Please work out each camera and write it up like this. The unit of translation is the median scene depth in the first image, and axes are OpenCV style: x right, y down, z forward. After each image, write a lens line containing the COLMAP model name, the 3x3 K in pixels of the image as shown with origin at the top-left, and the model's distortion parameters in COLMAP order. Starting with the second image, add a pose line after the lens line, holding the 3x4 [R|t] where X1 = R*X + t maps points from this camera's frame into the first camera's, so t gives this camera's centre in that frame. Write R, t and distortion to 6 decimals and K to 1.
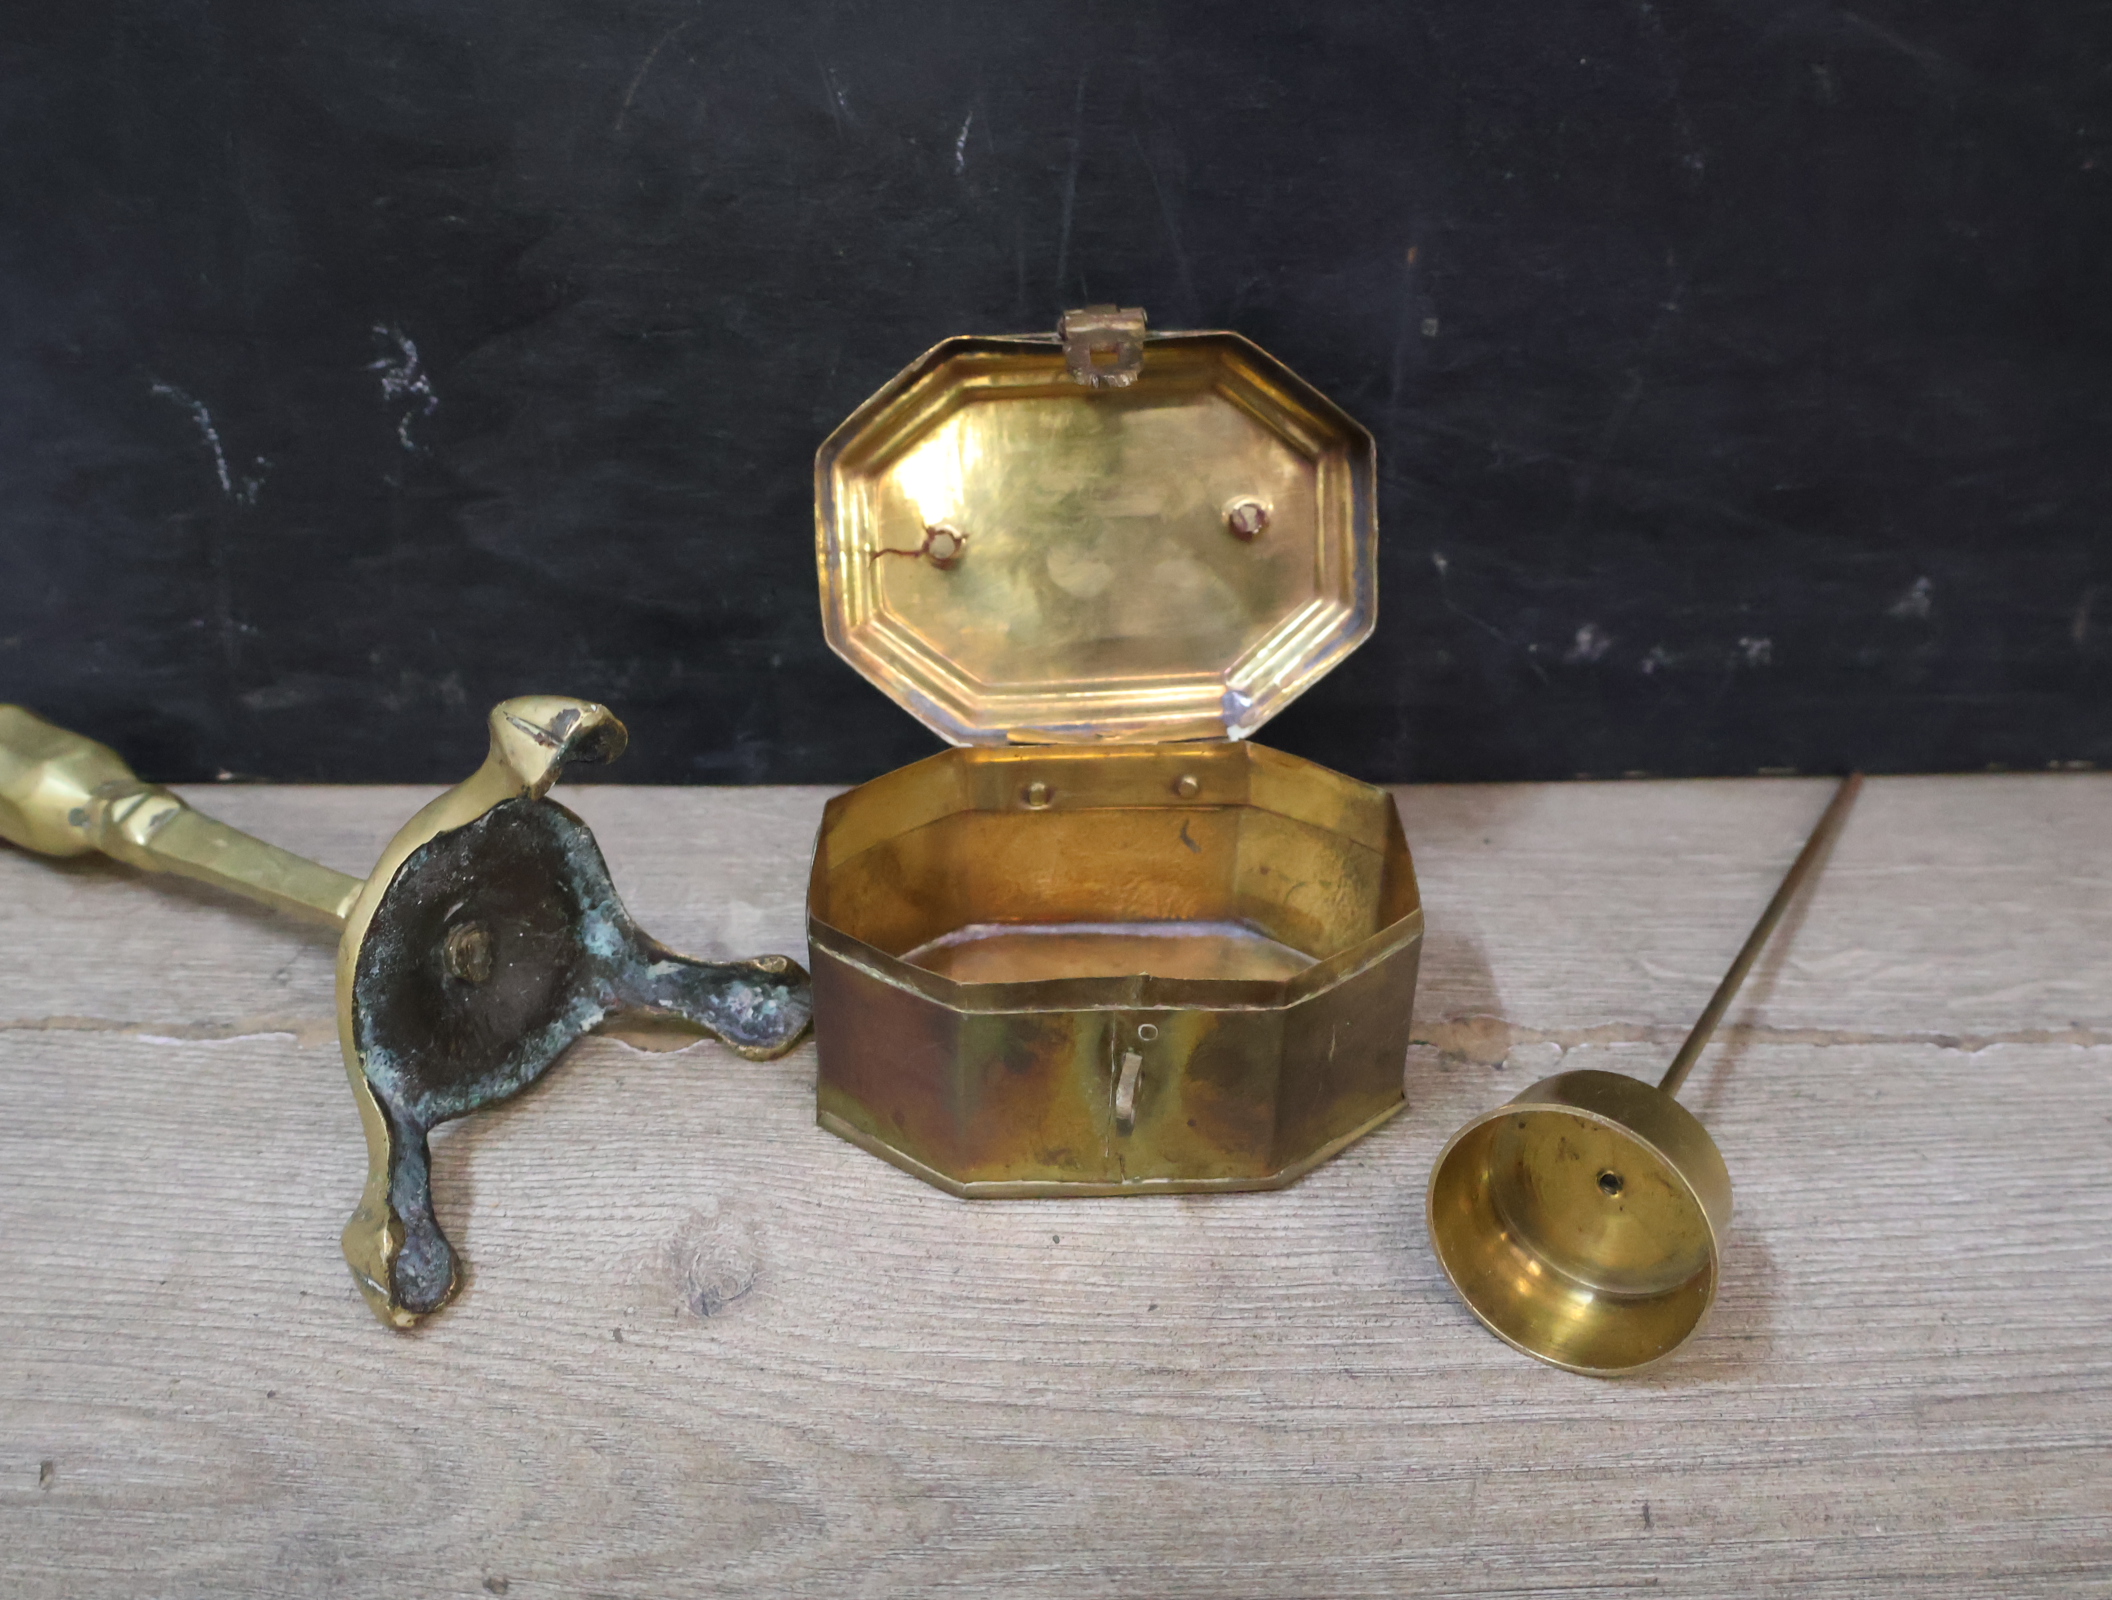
lens RADIAL K [[2185.5, 0, 1069.6], [0, 2185.5, 823.3], [0, 0, 1]] dist [0.008499, 0.000000]
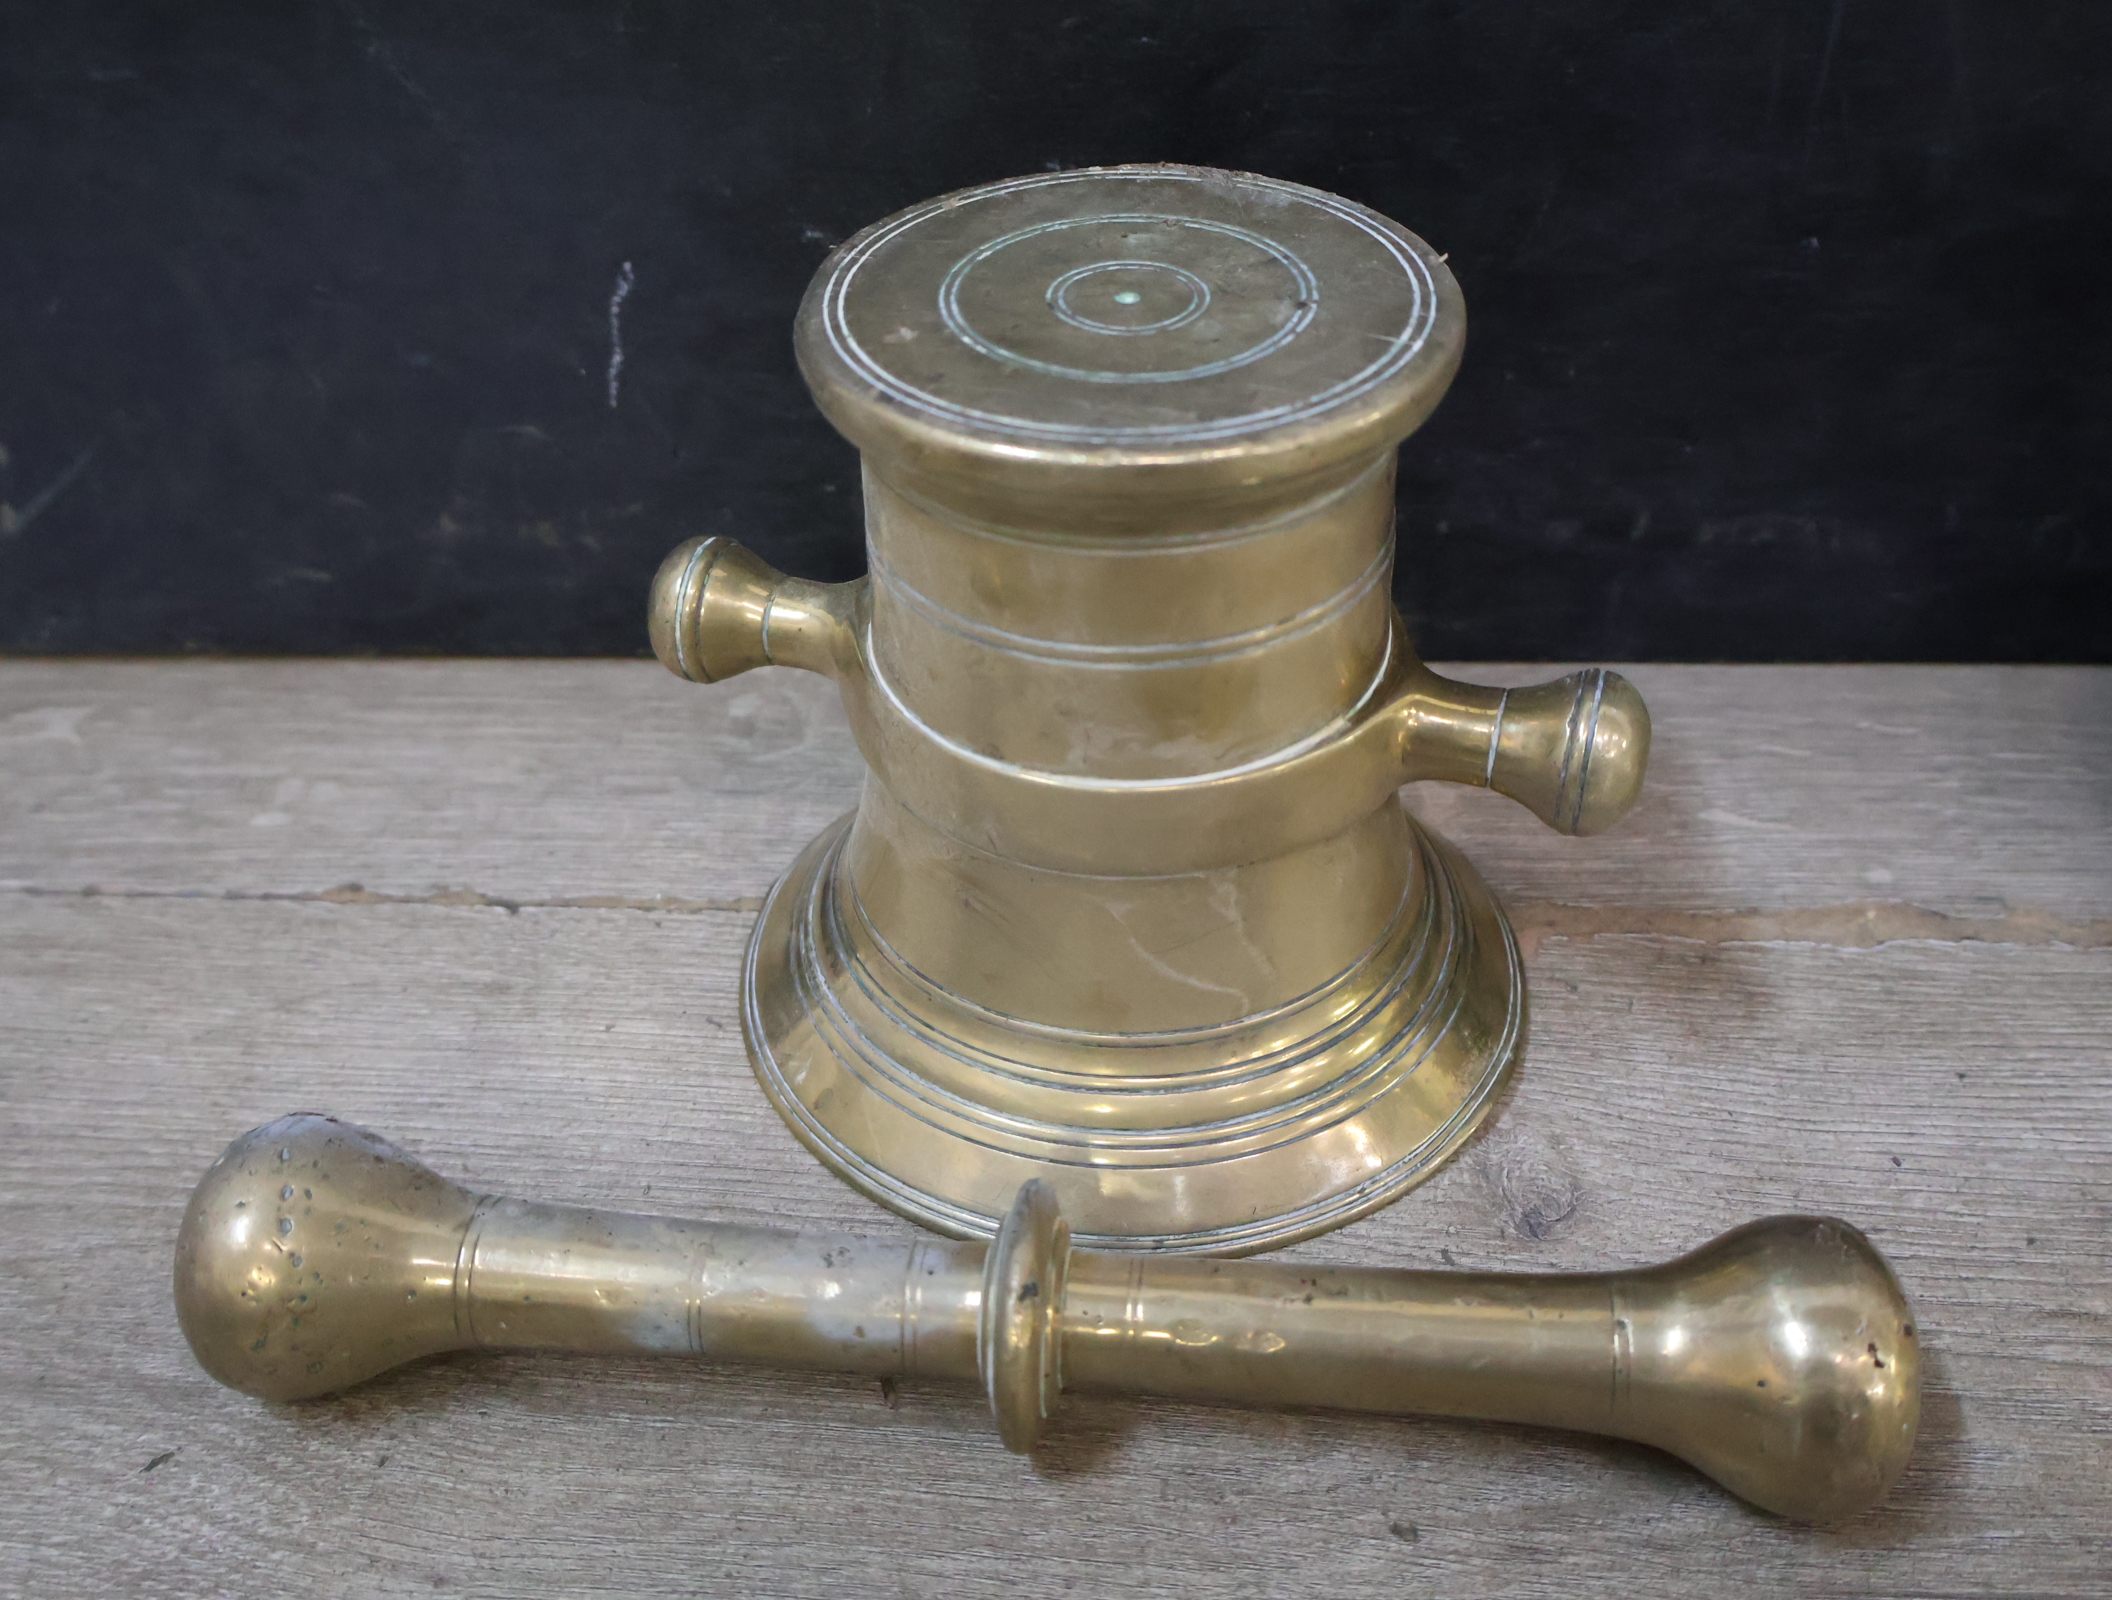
lens RADIAL K [[2185.5, 0, 1043.6], [0, 2185.5, 794.9], [0, 0, 1]] dist [0.008499, 0.000000]
pose [[0.996875, 0.009568, -0.078410, -0.299720], [-0.005220, 0.998447, 0.055468, -0.011880], [0.078819, -0.054885, 0.995377, 0.072611]]
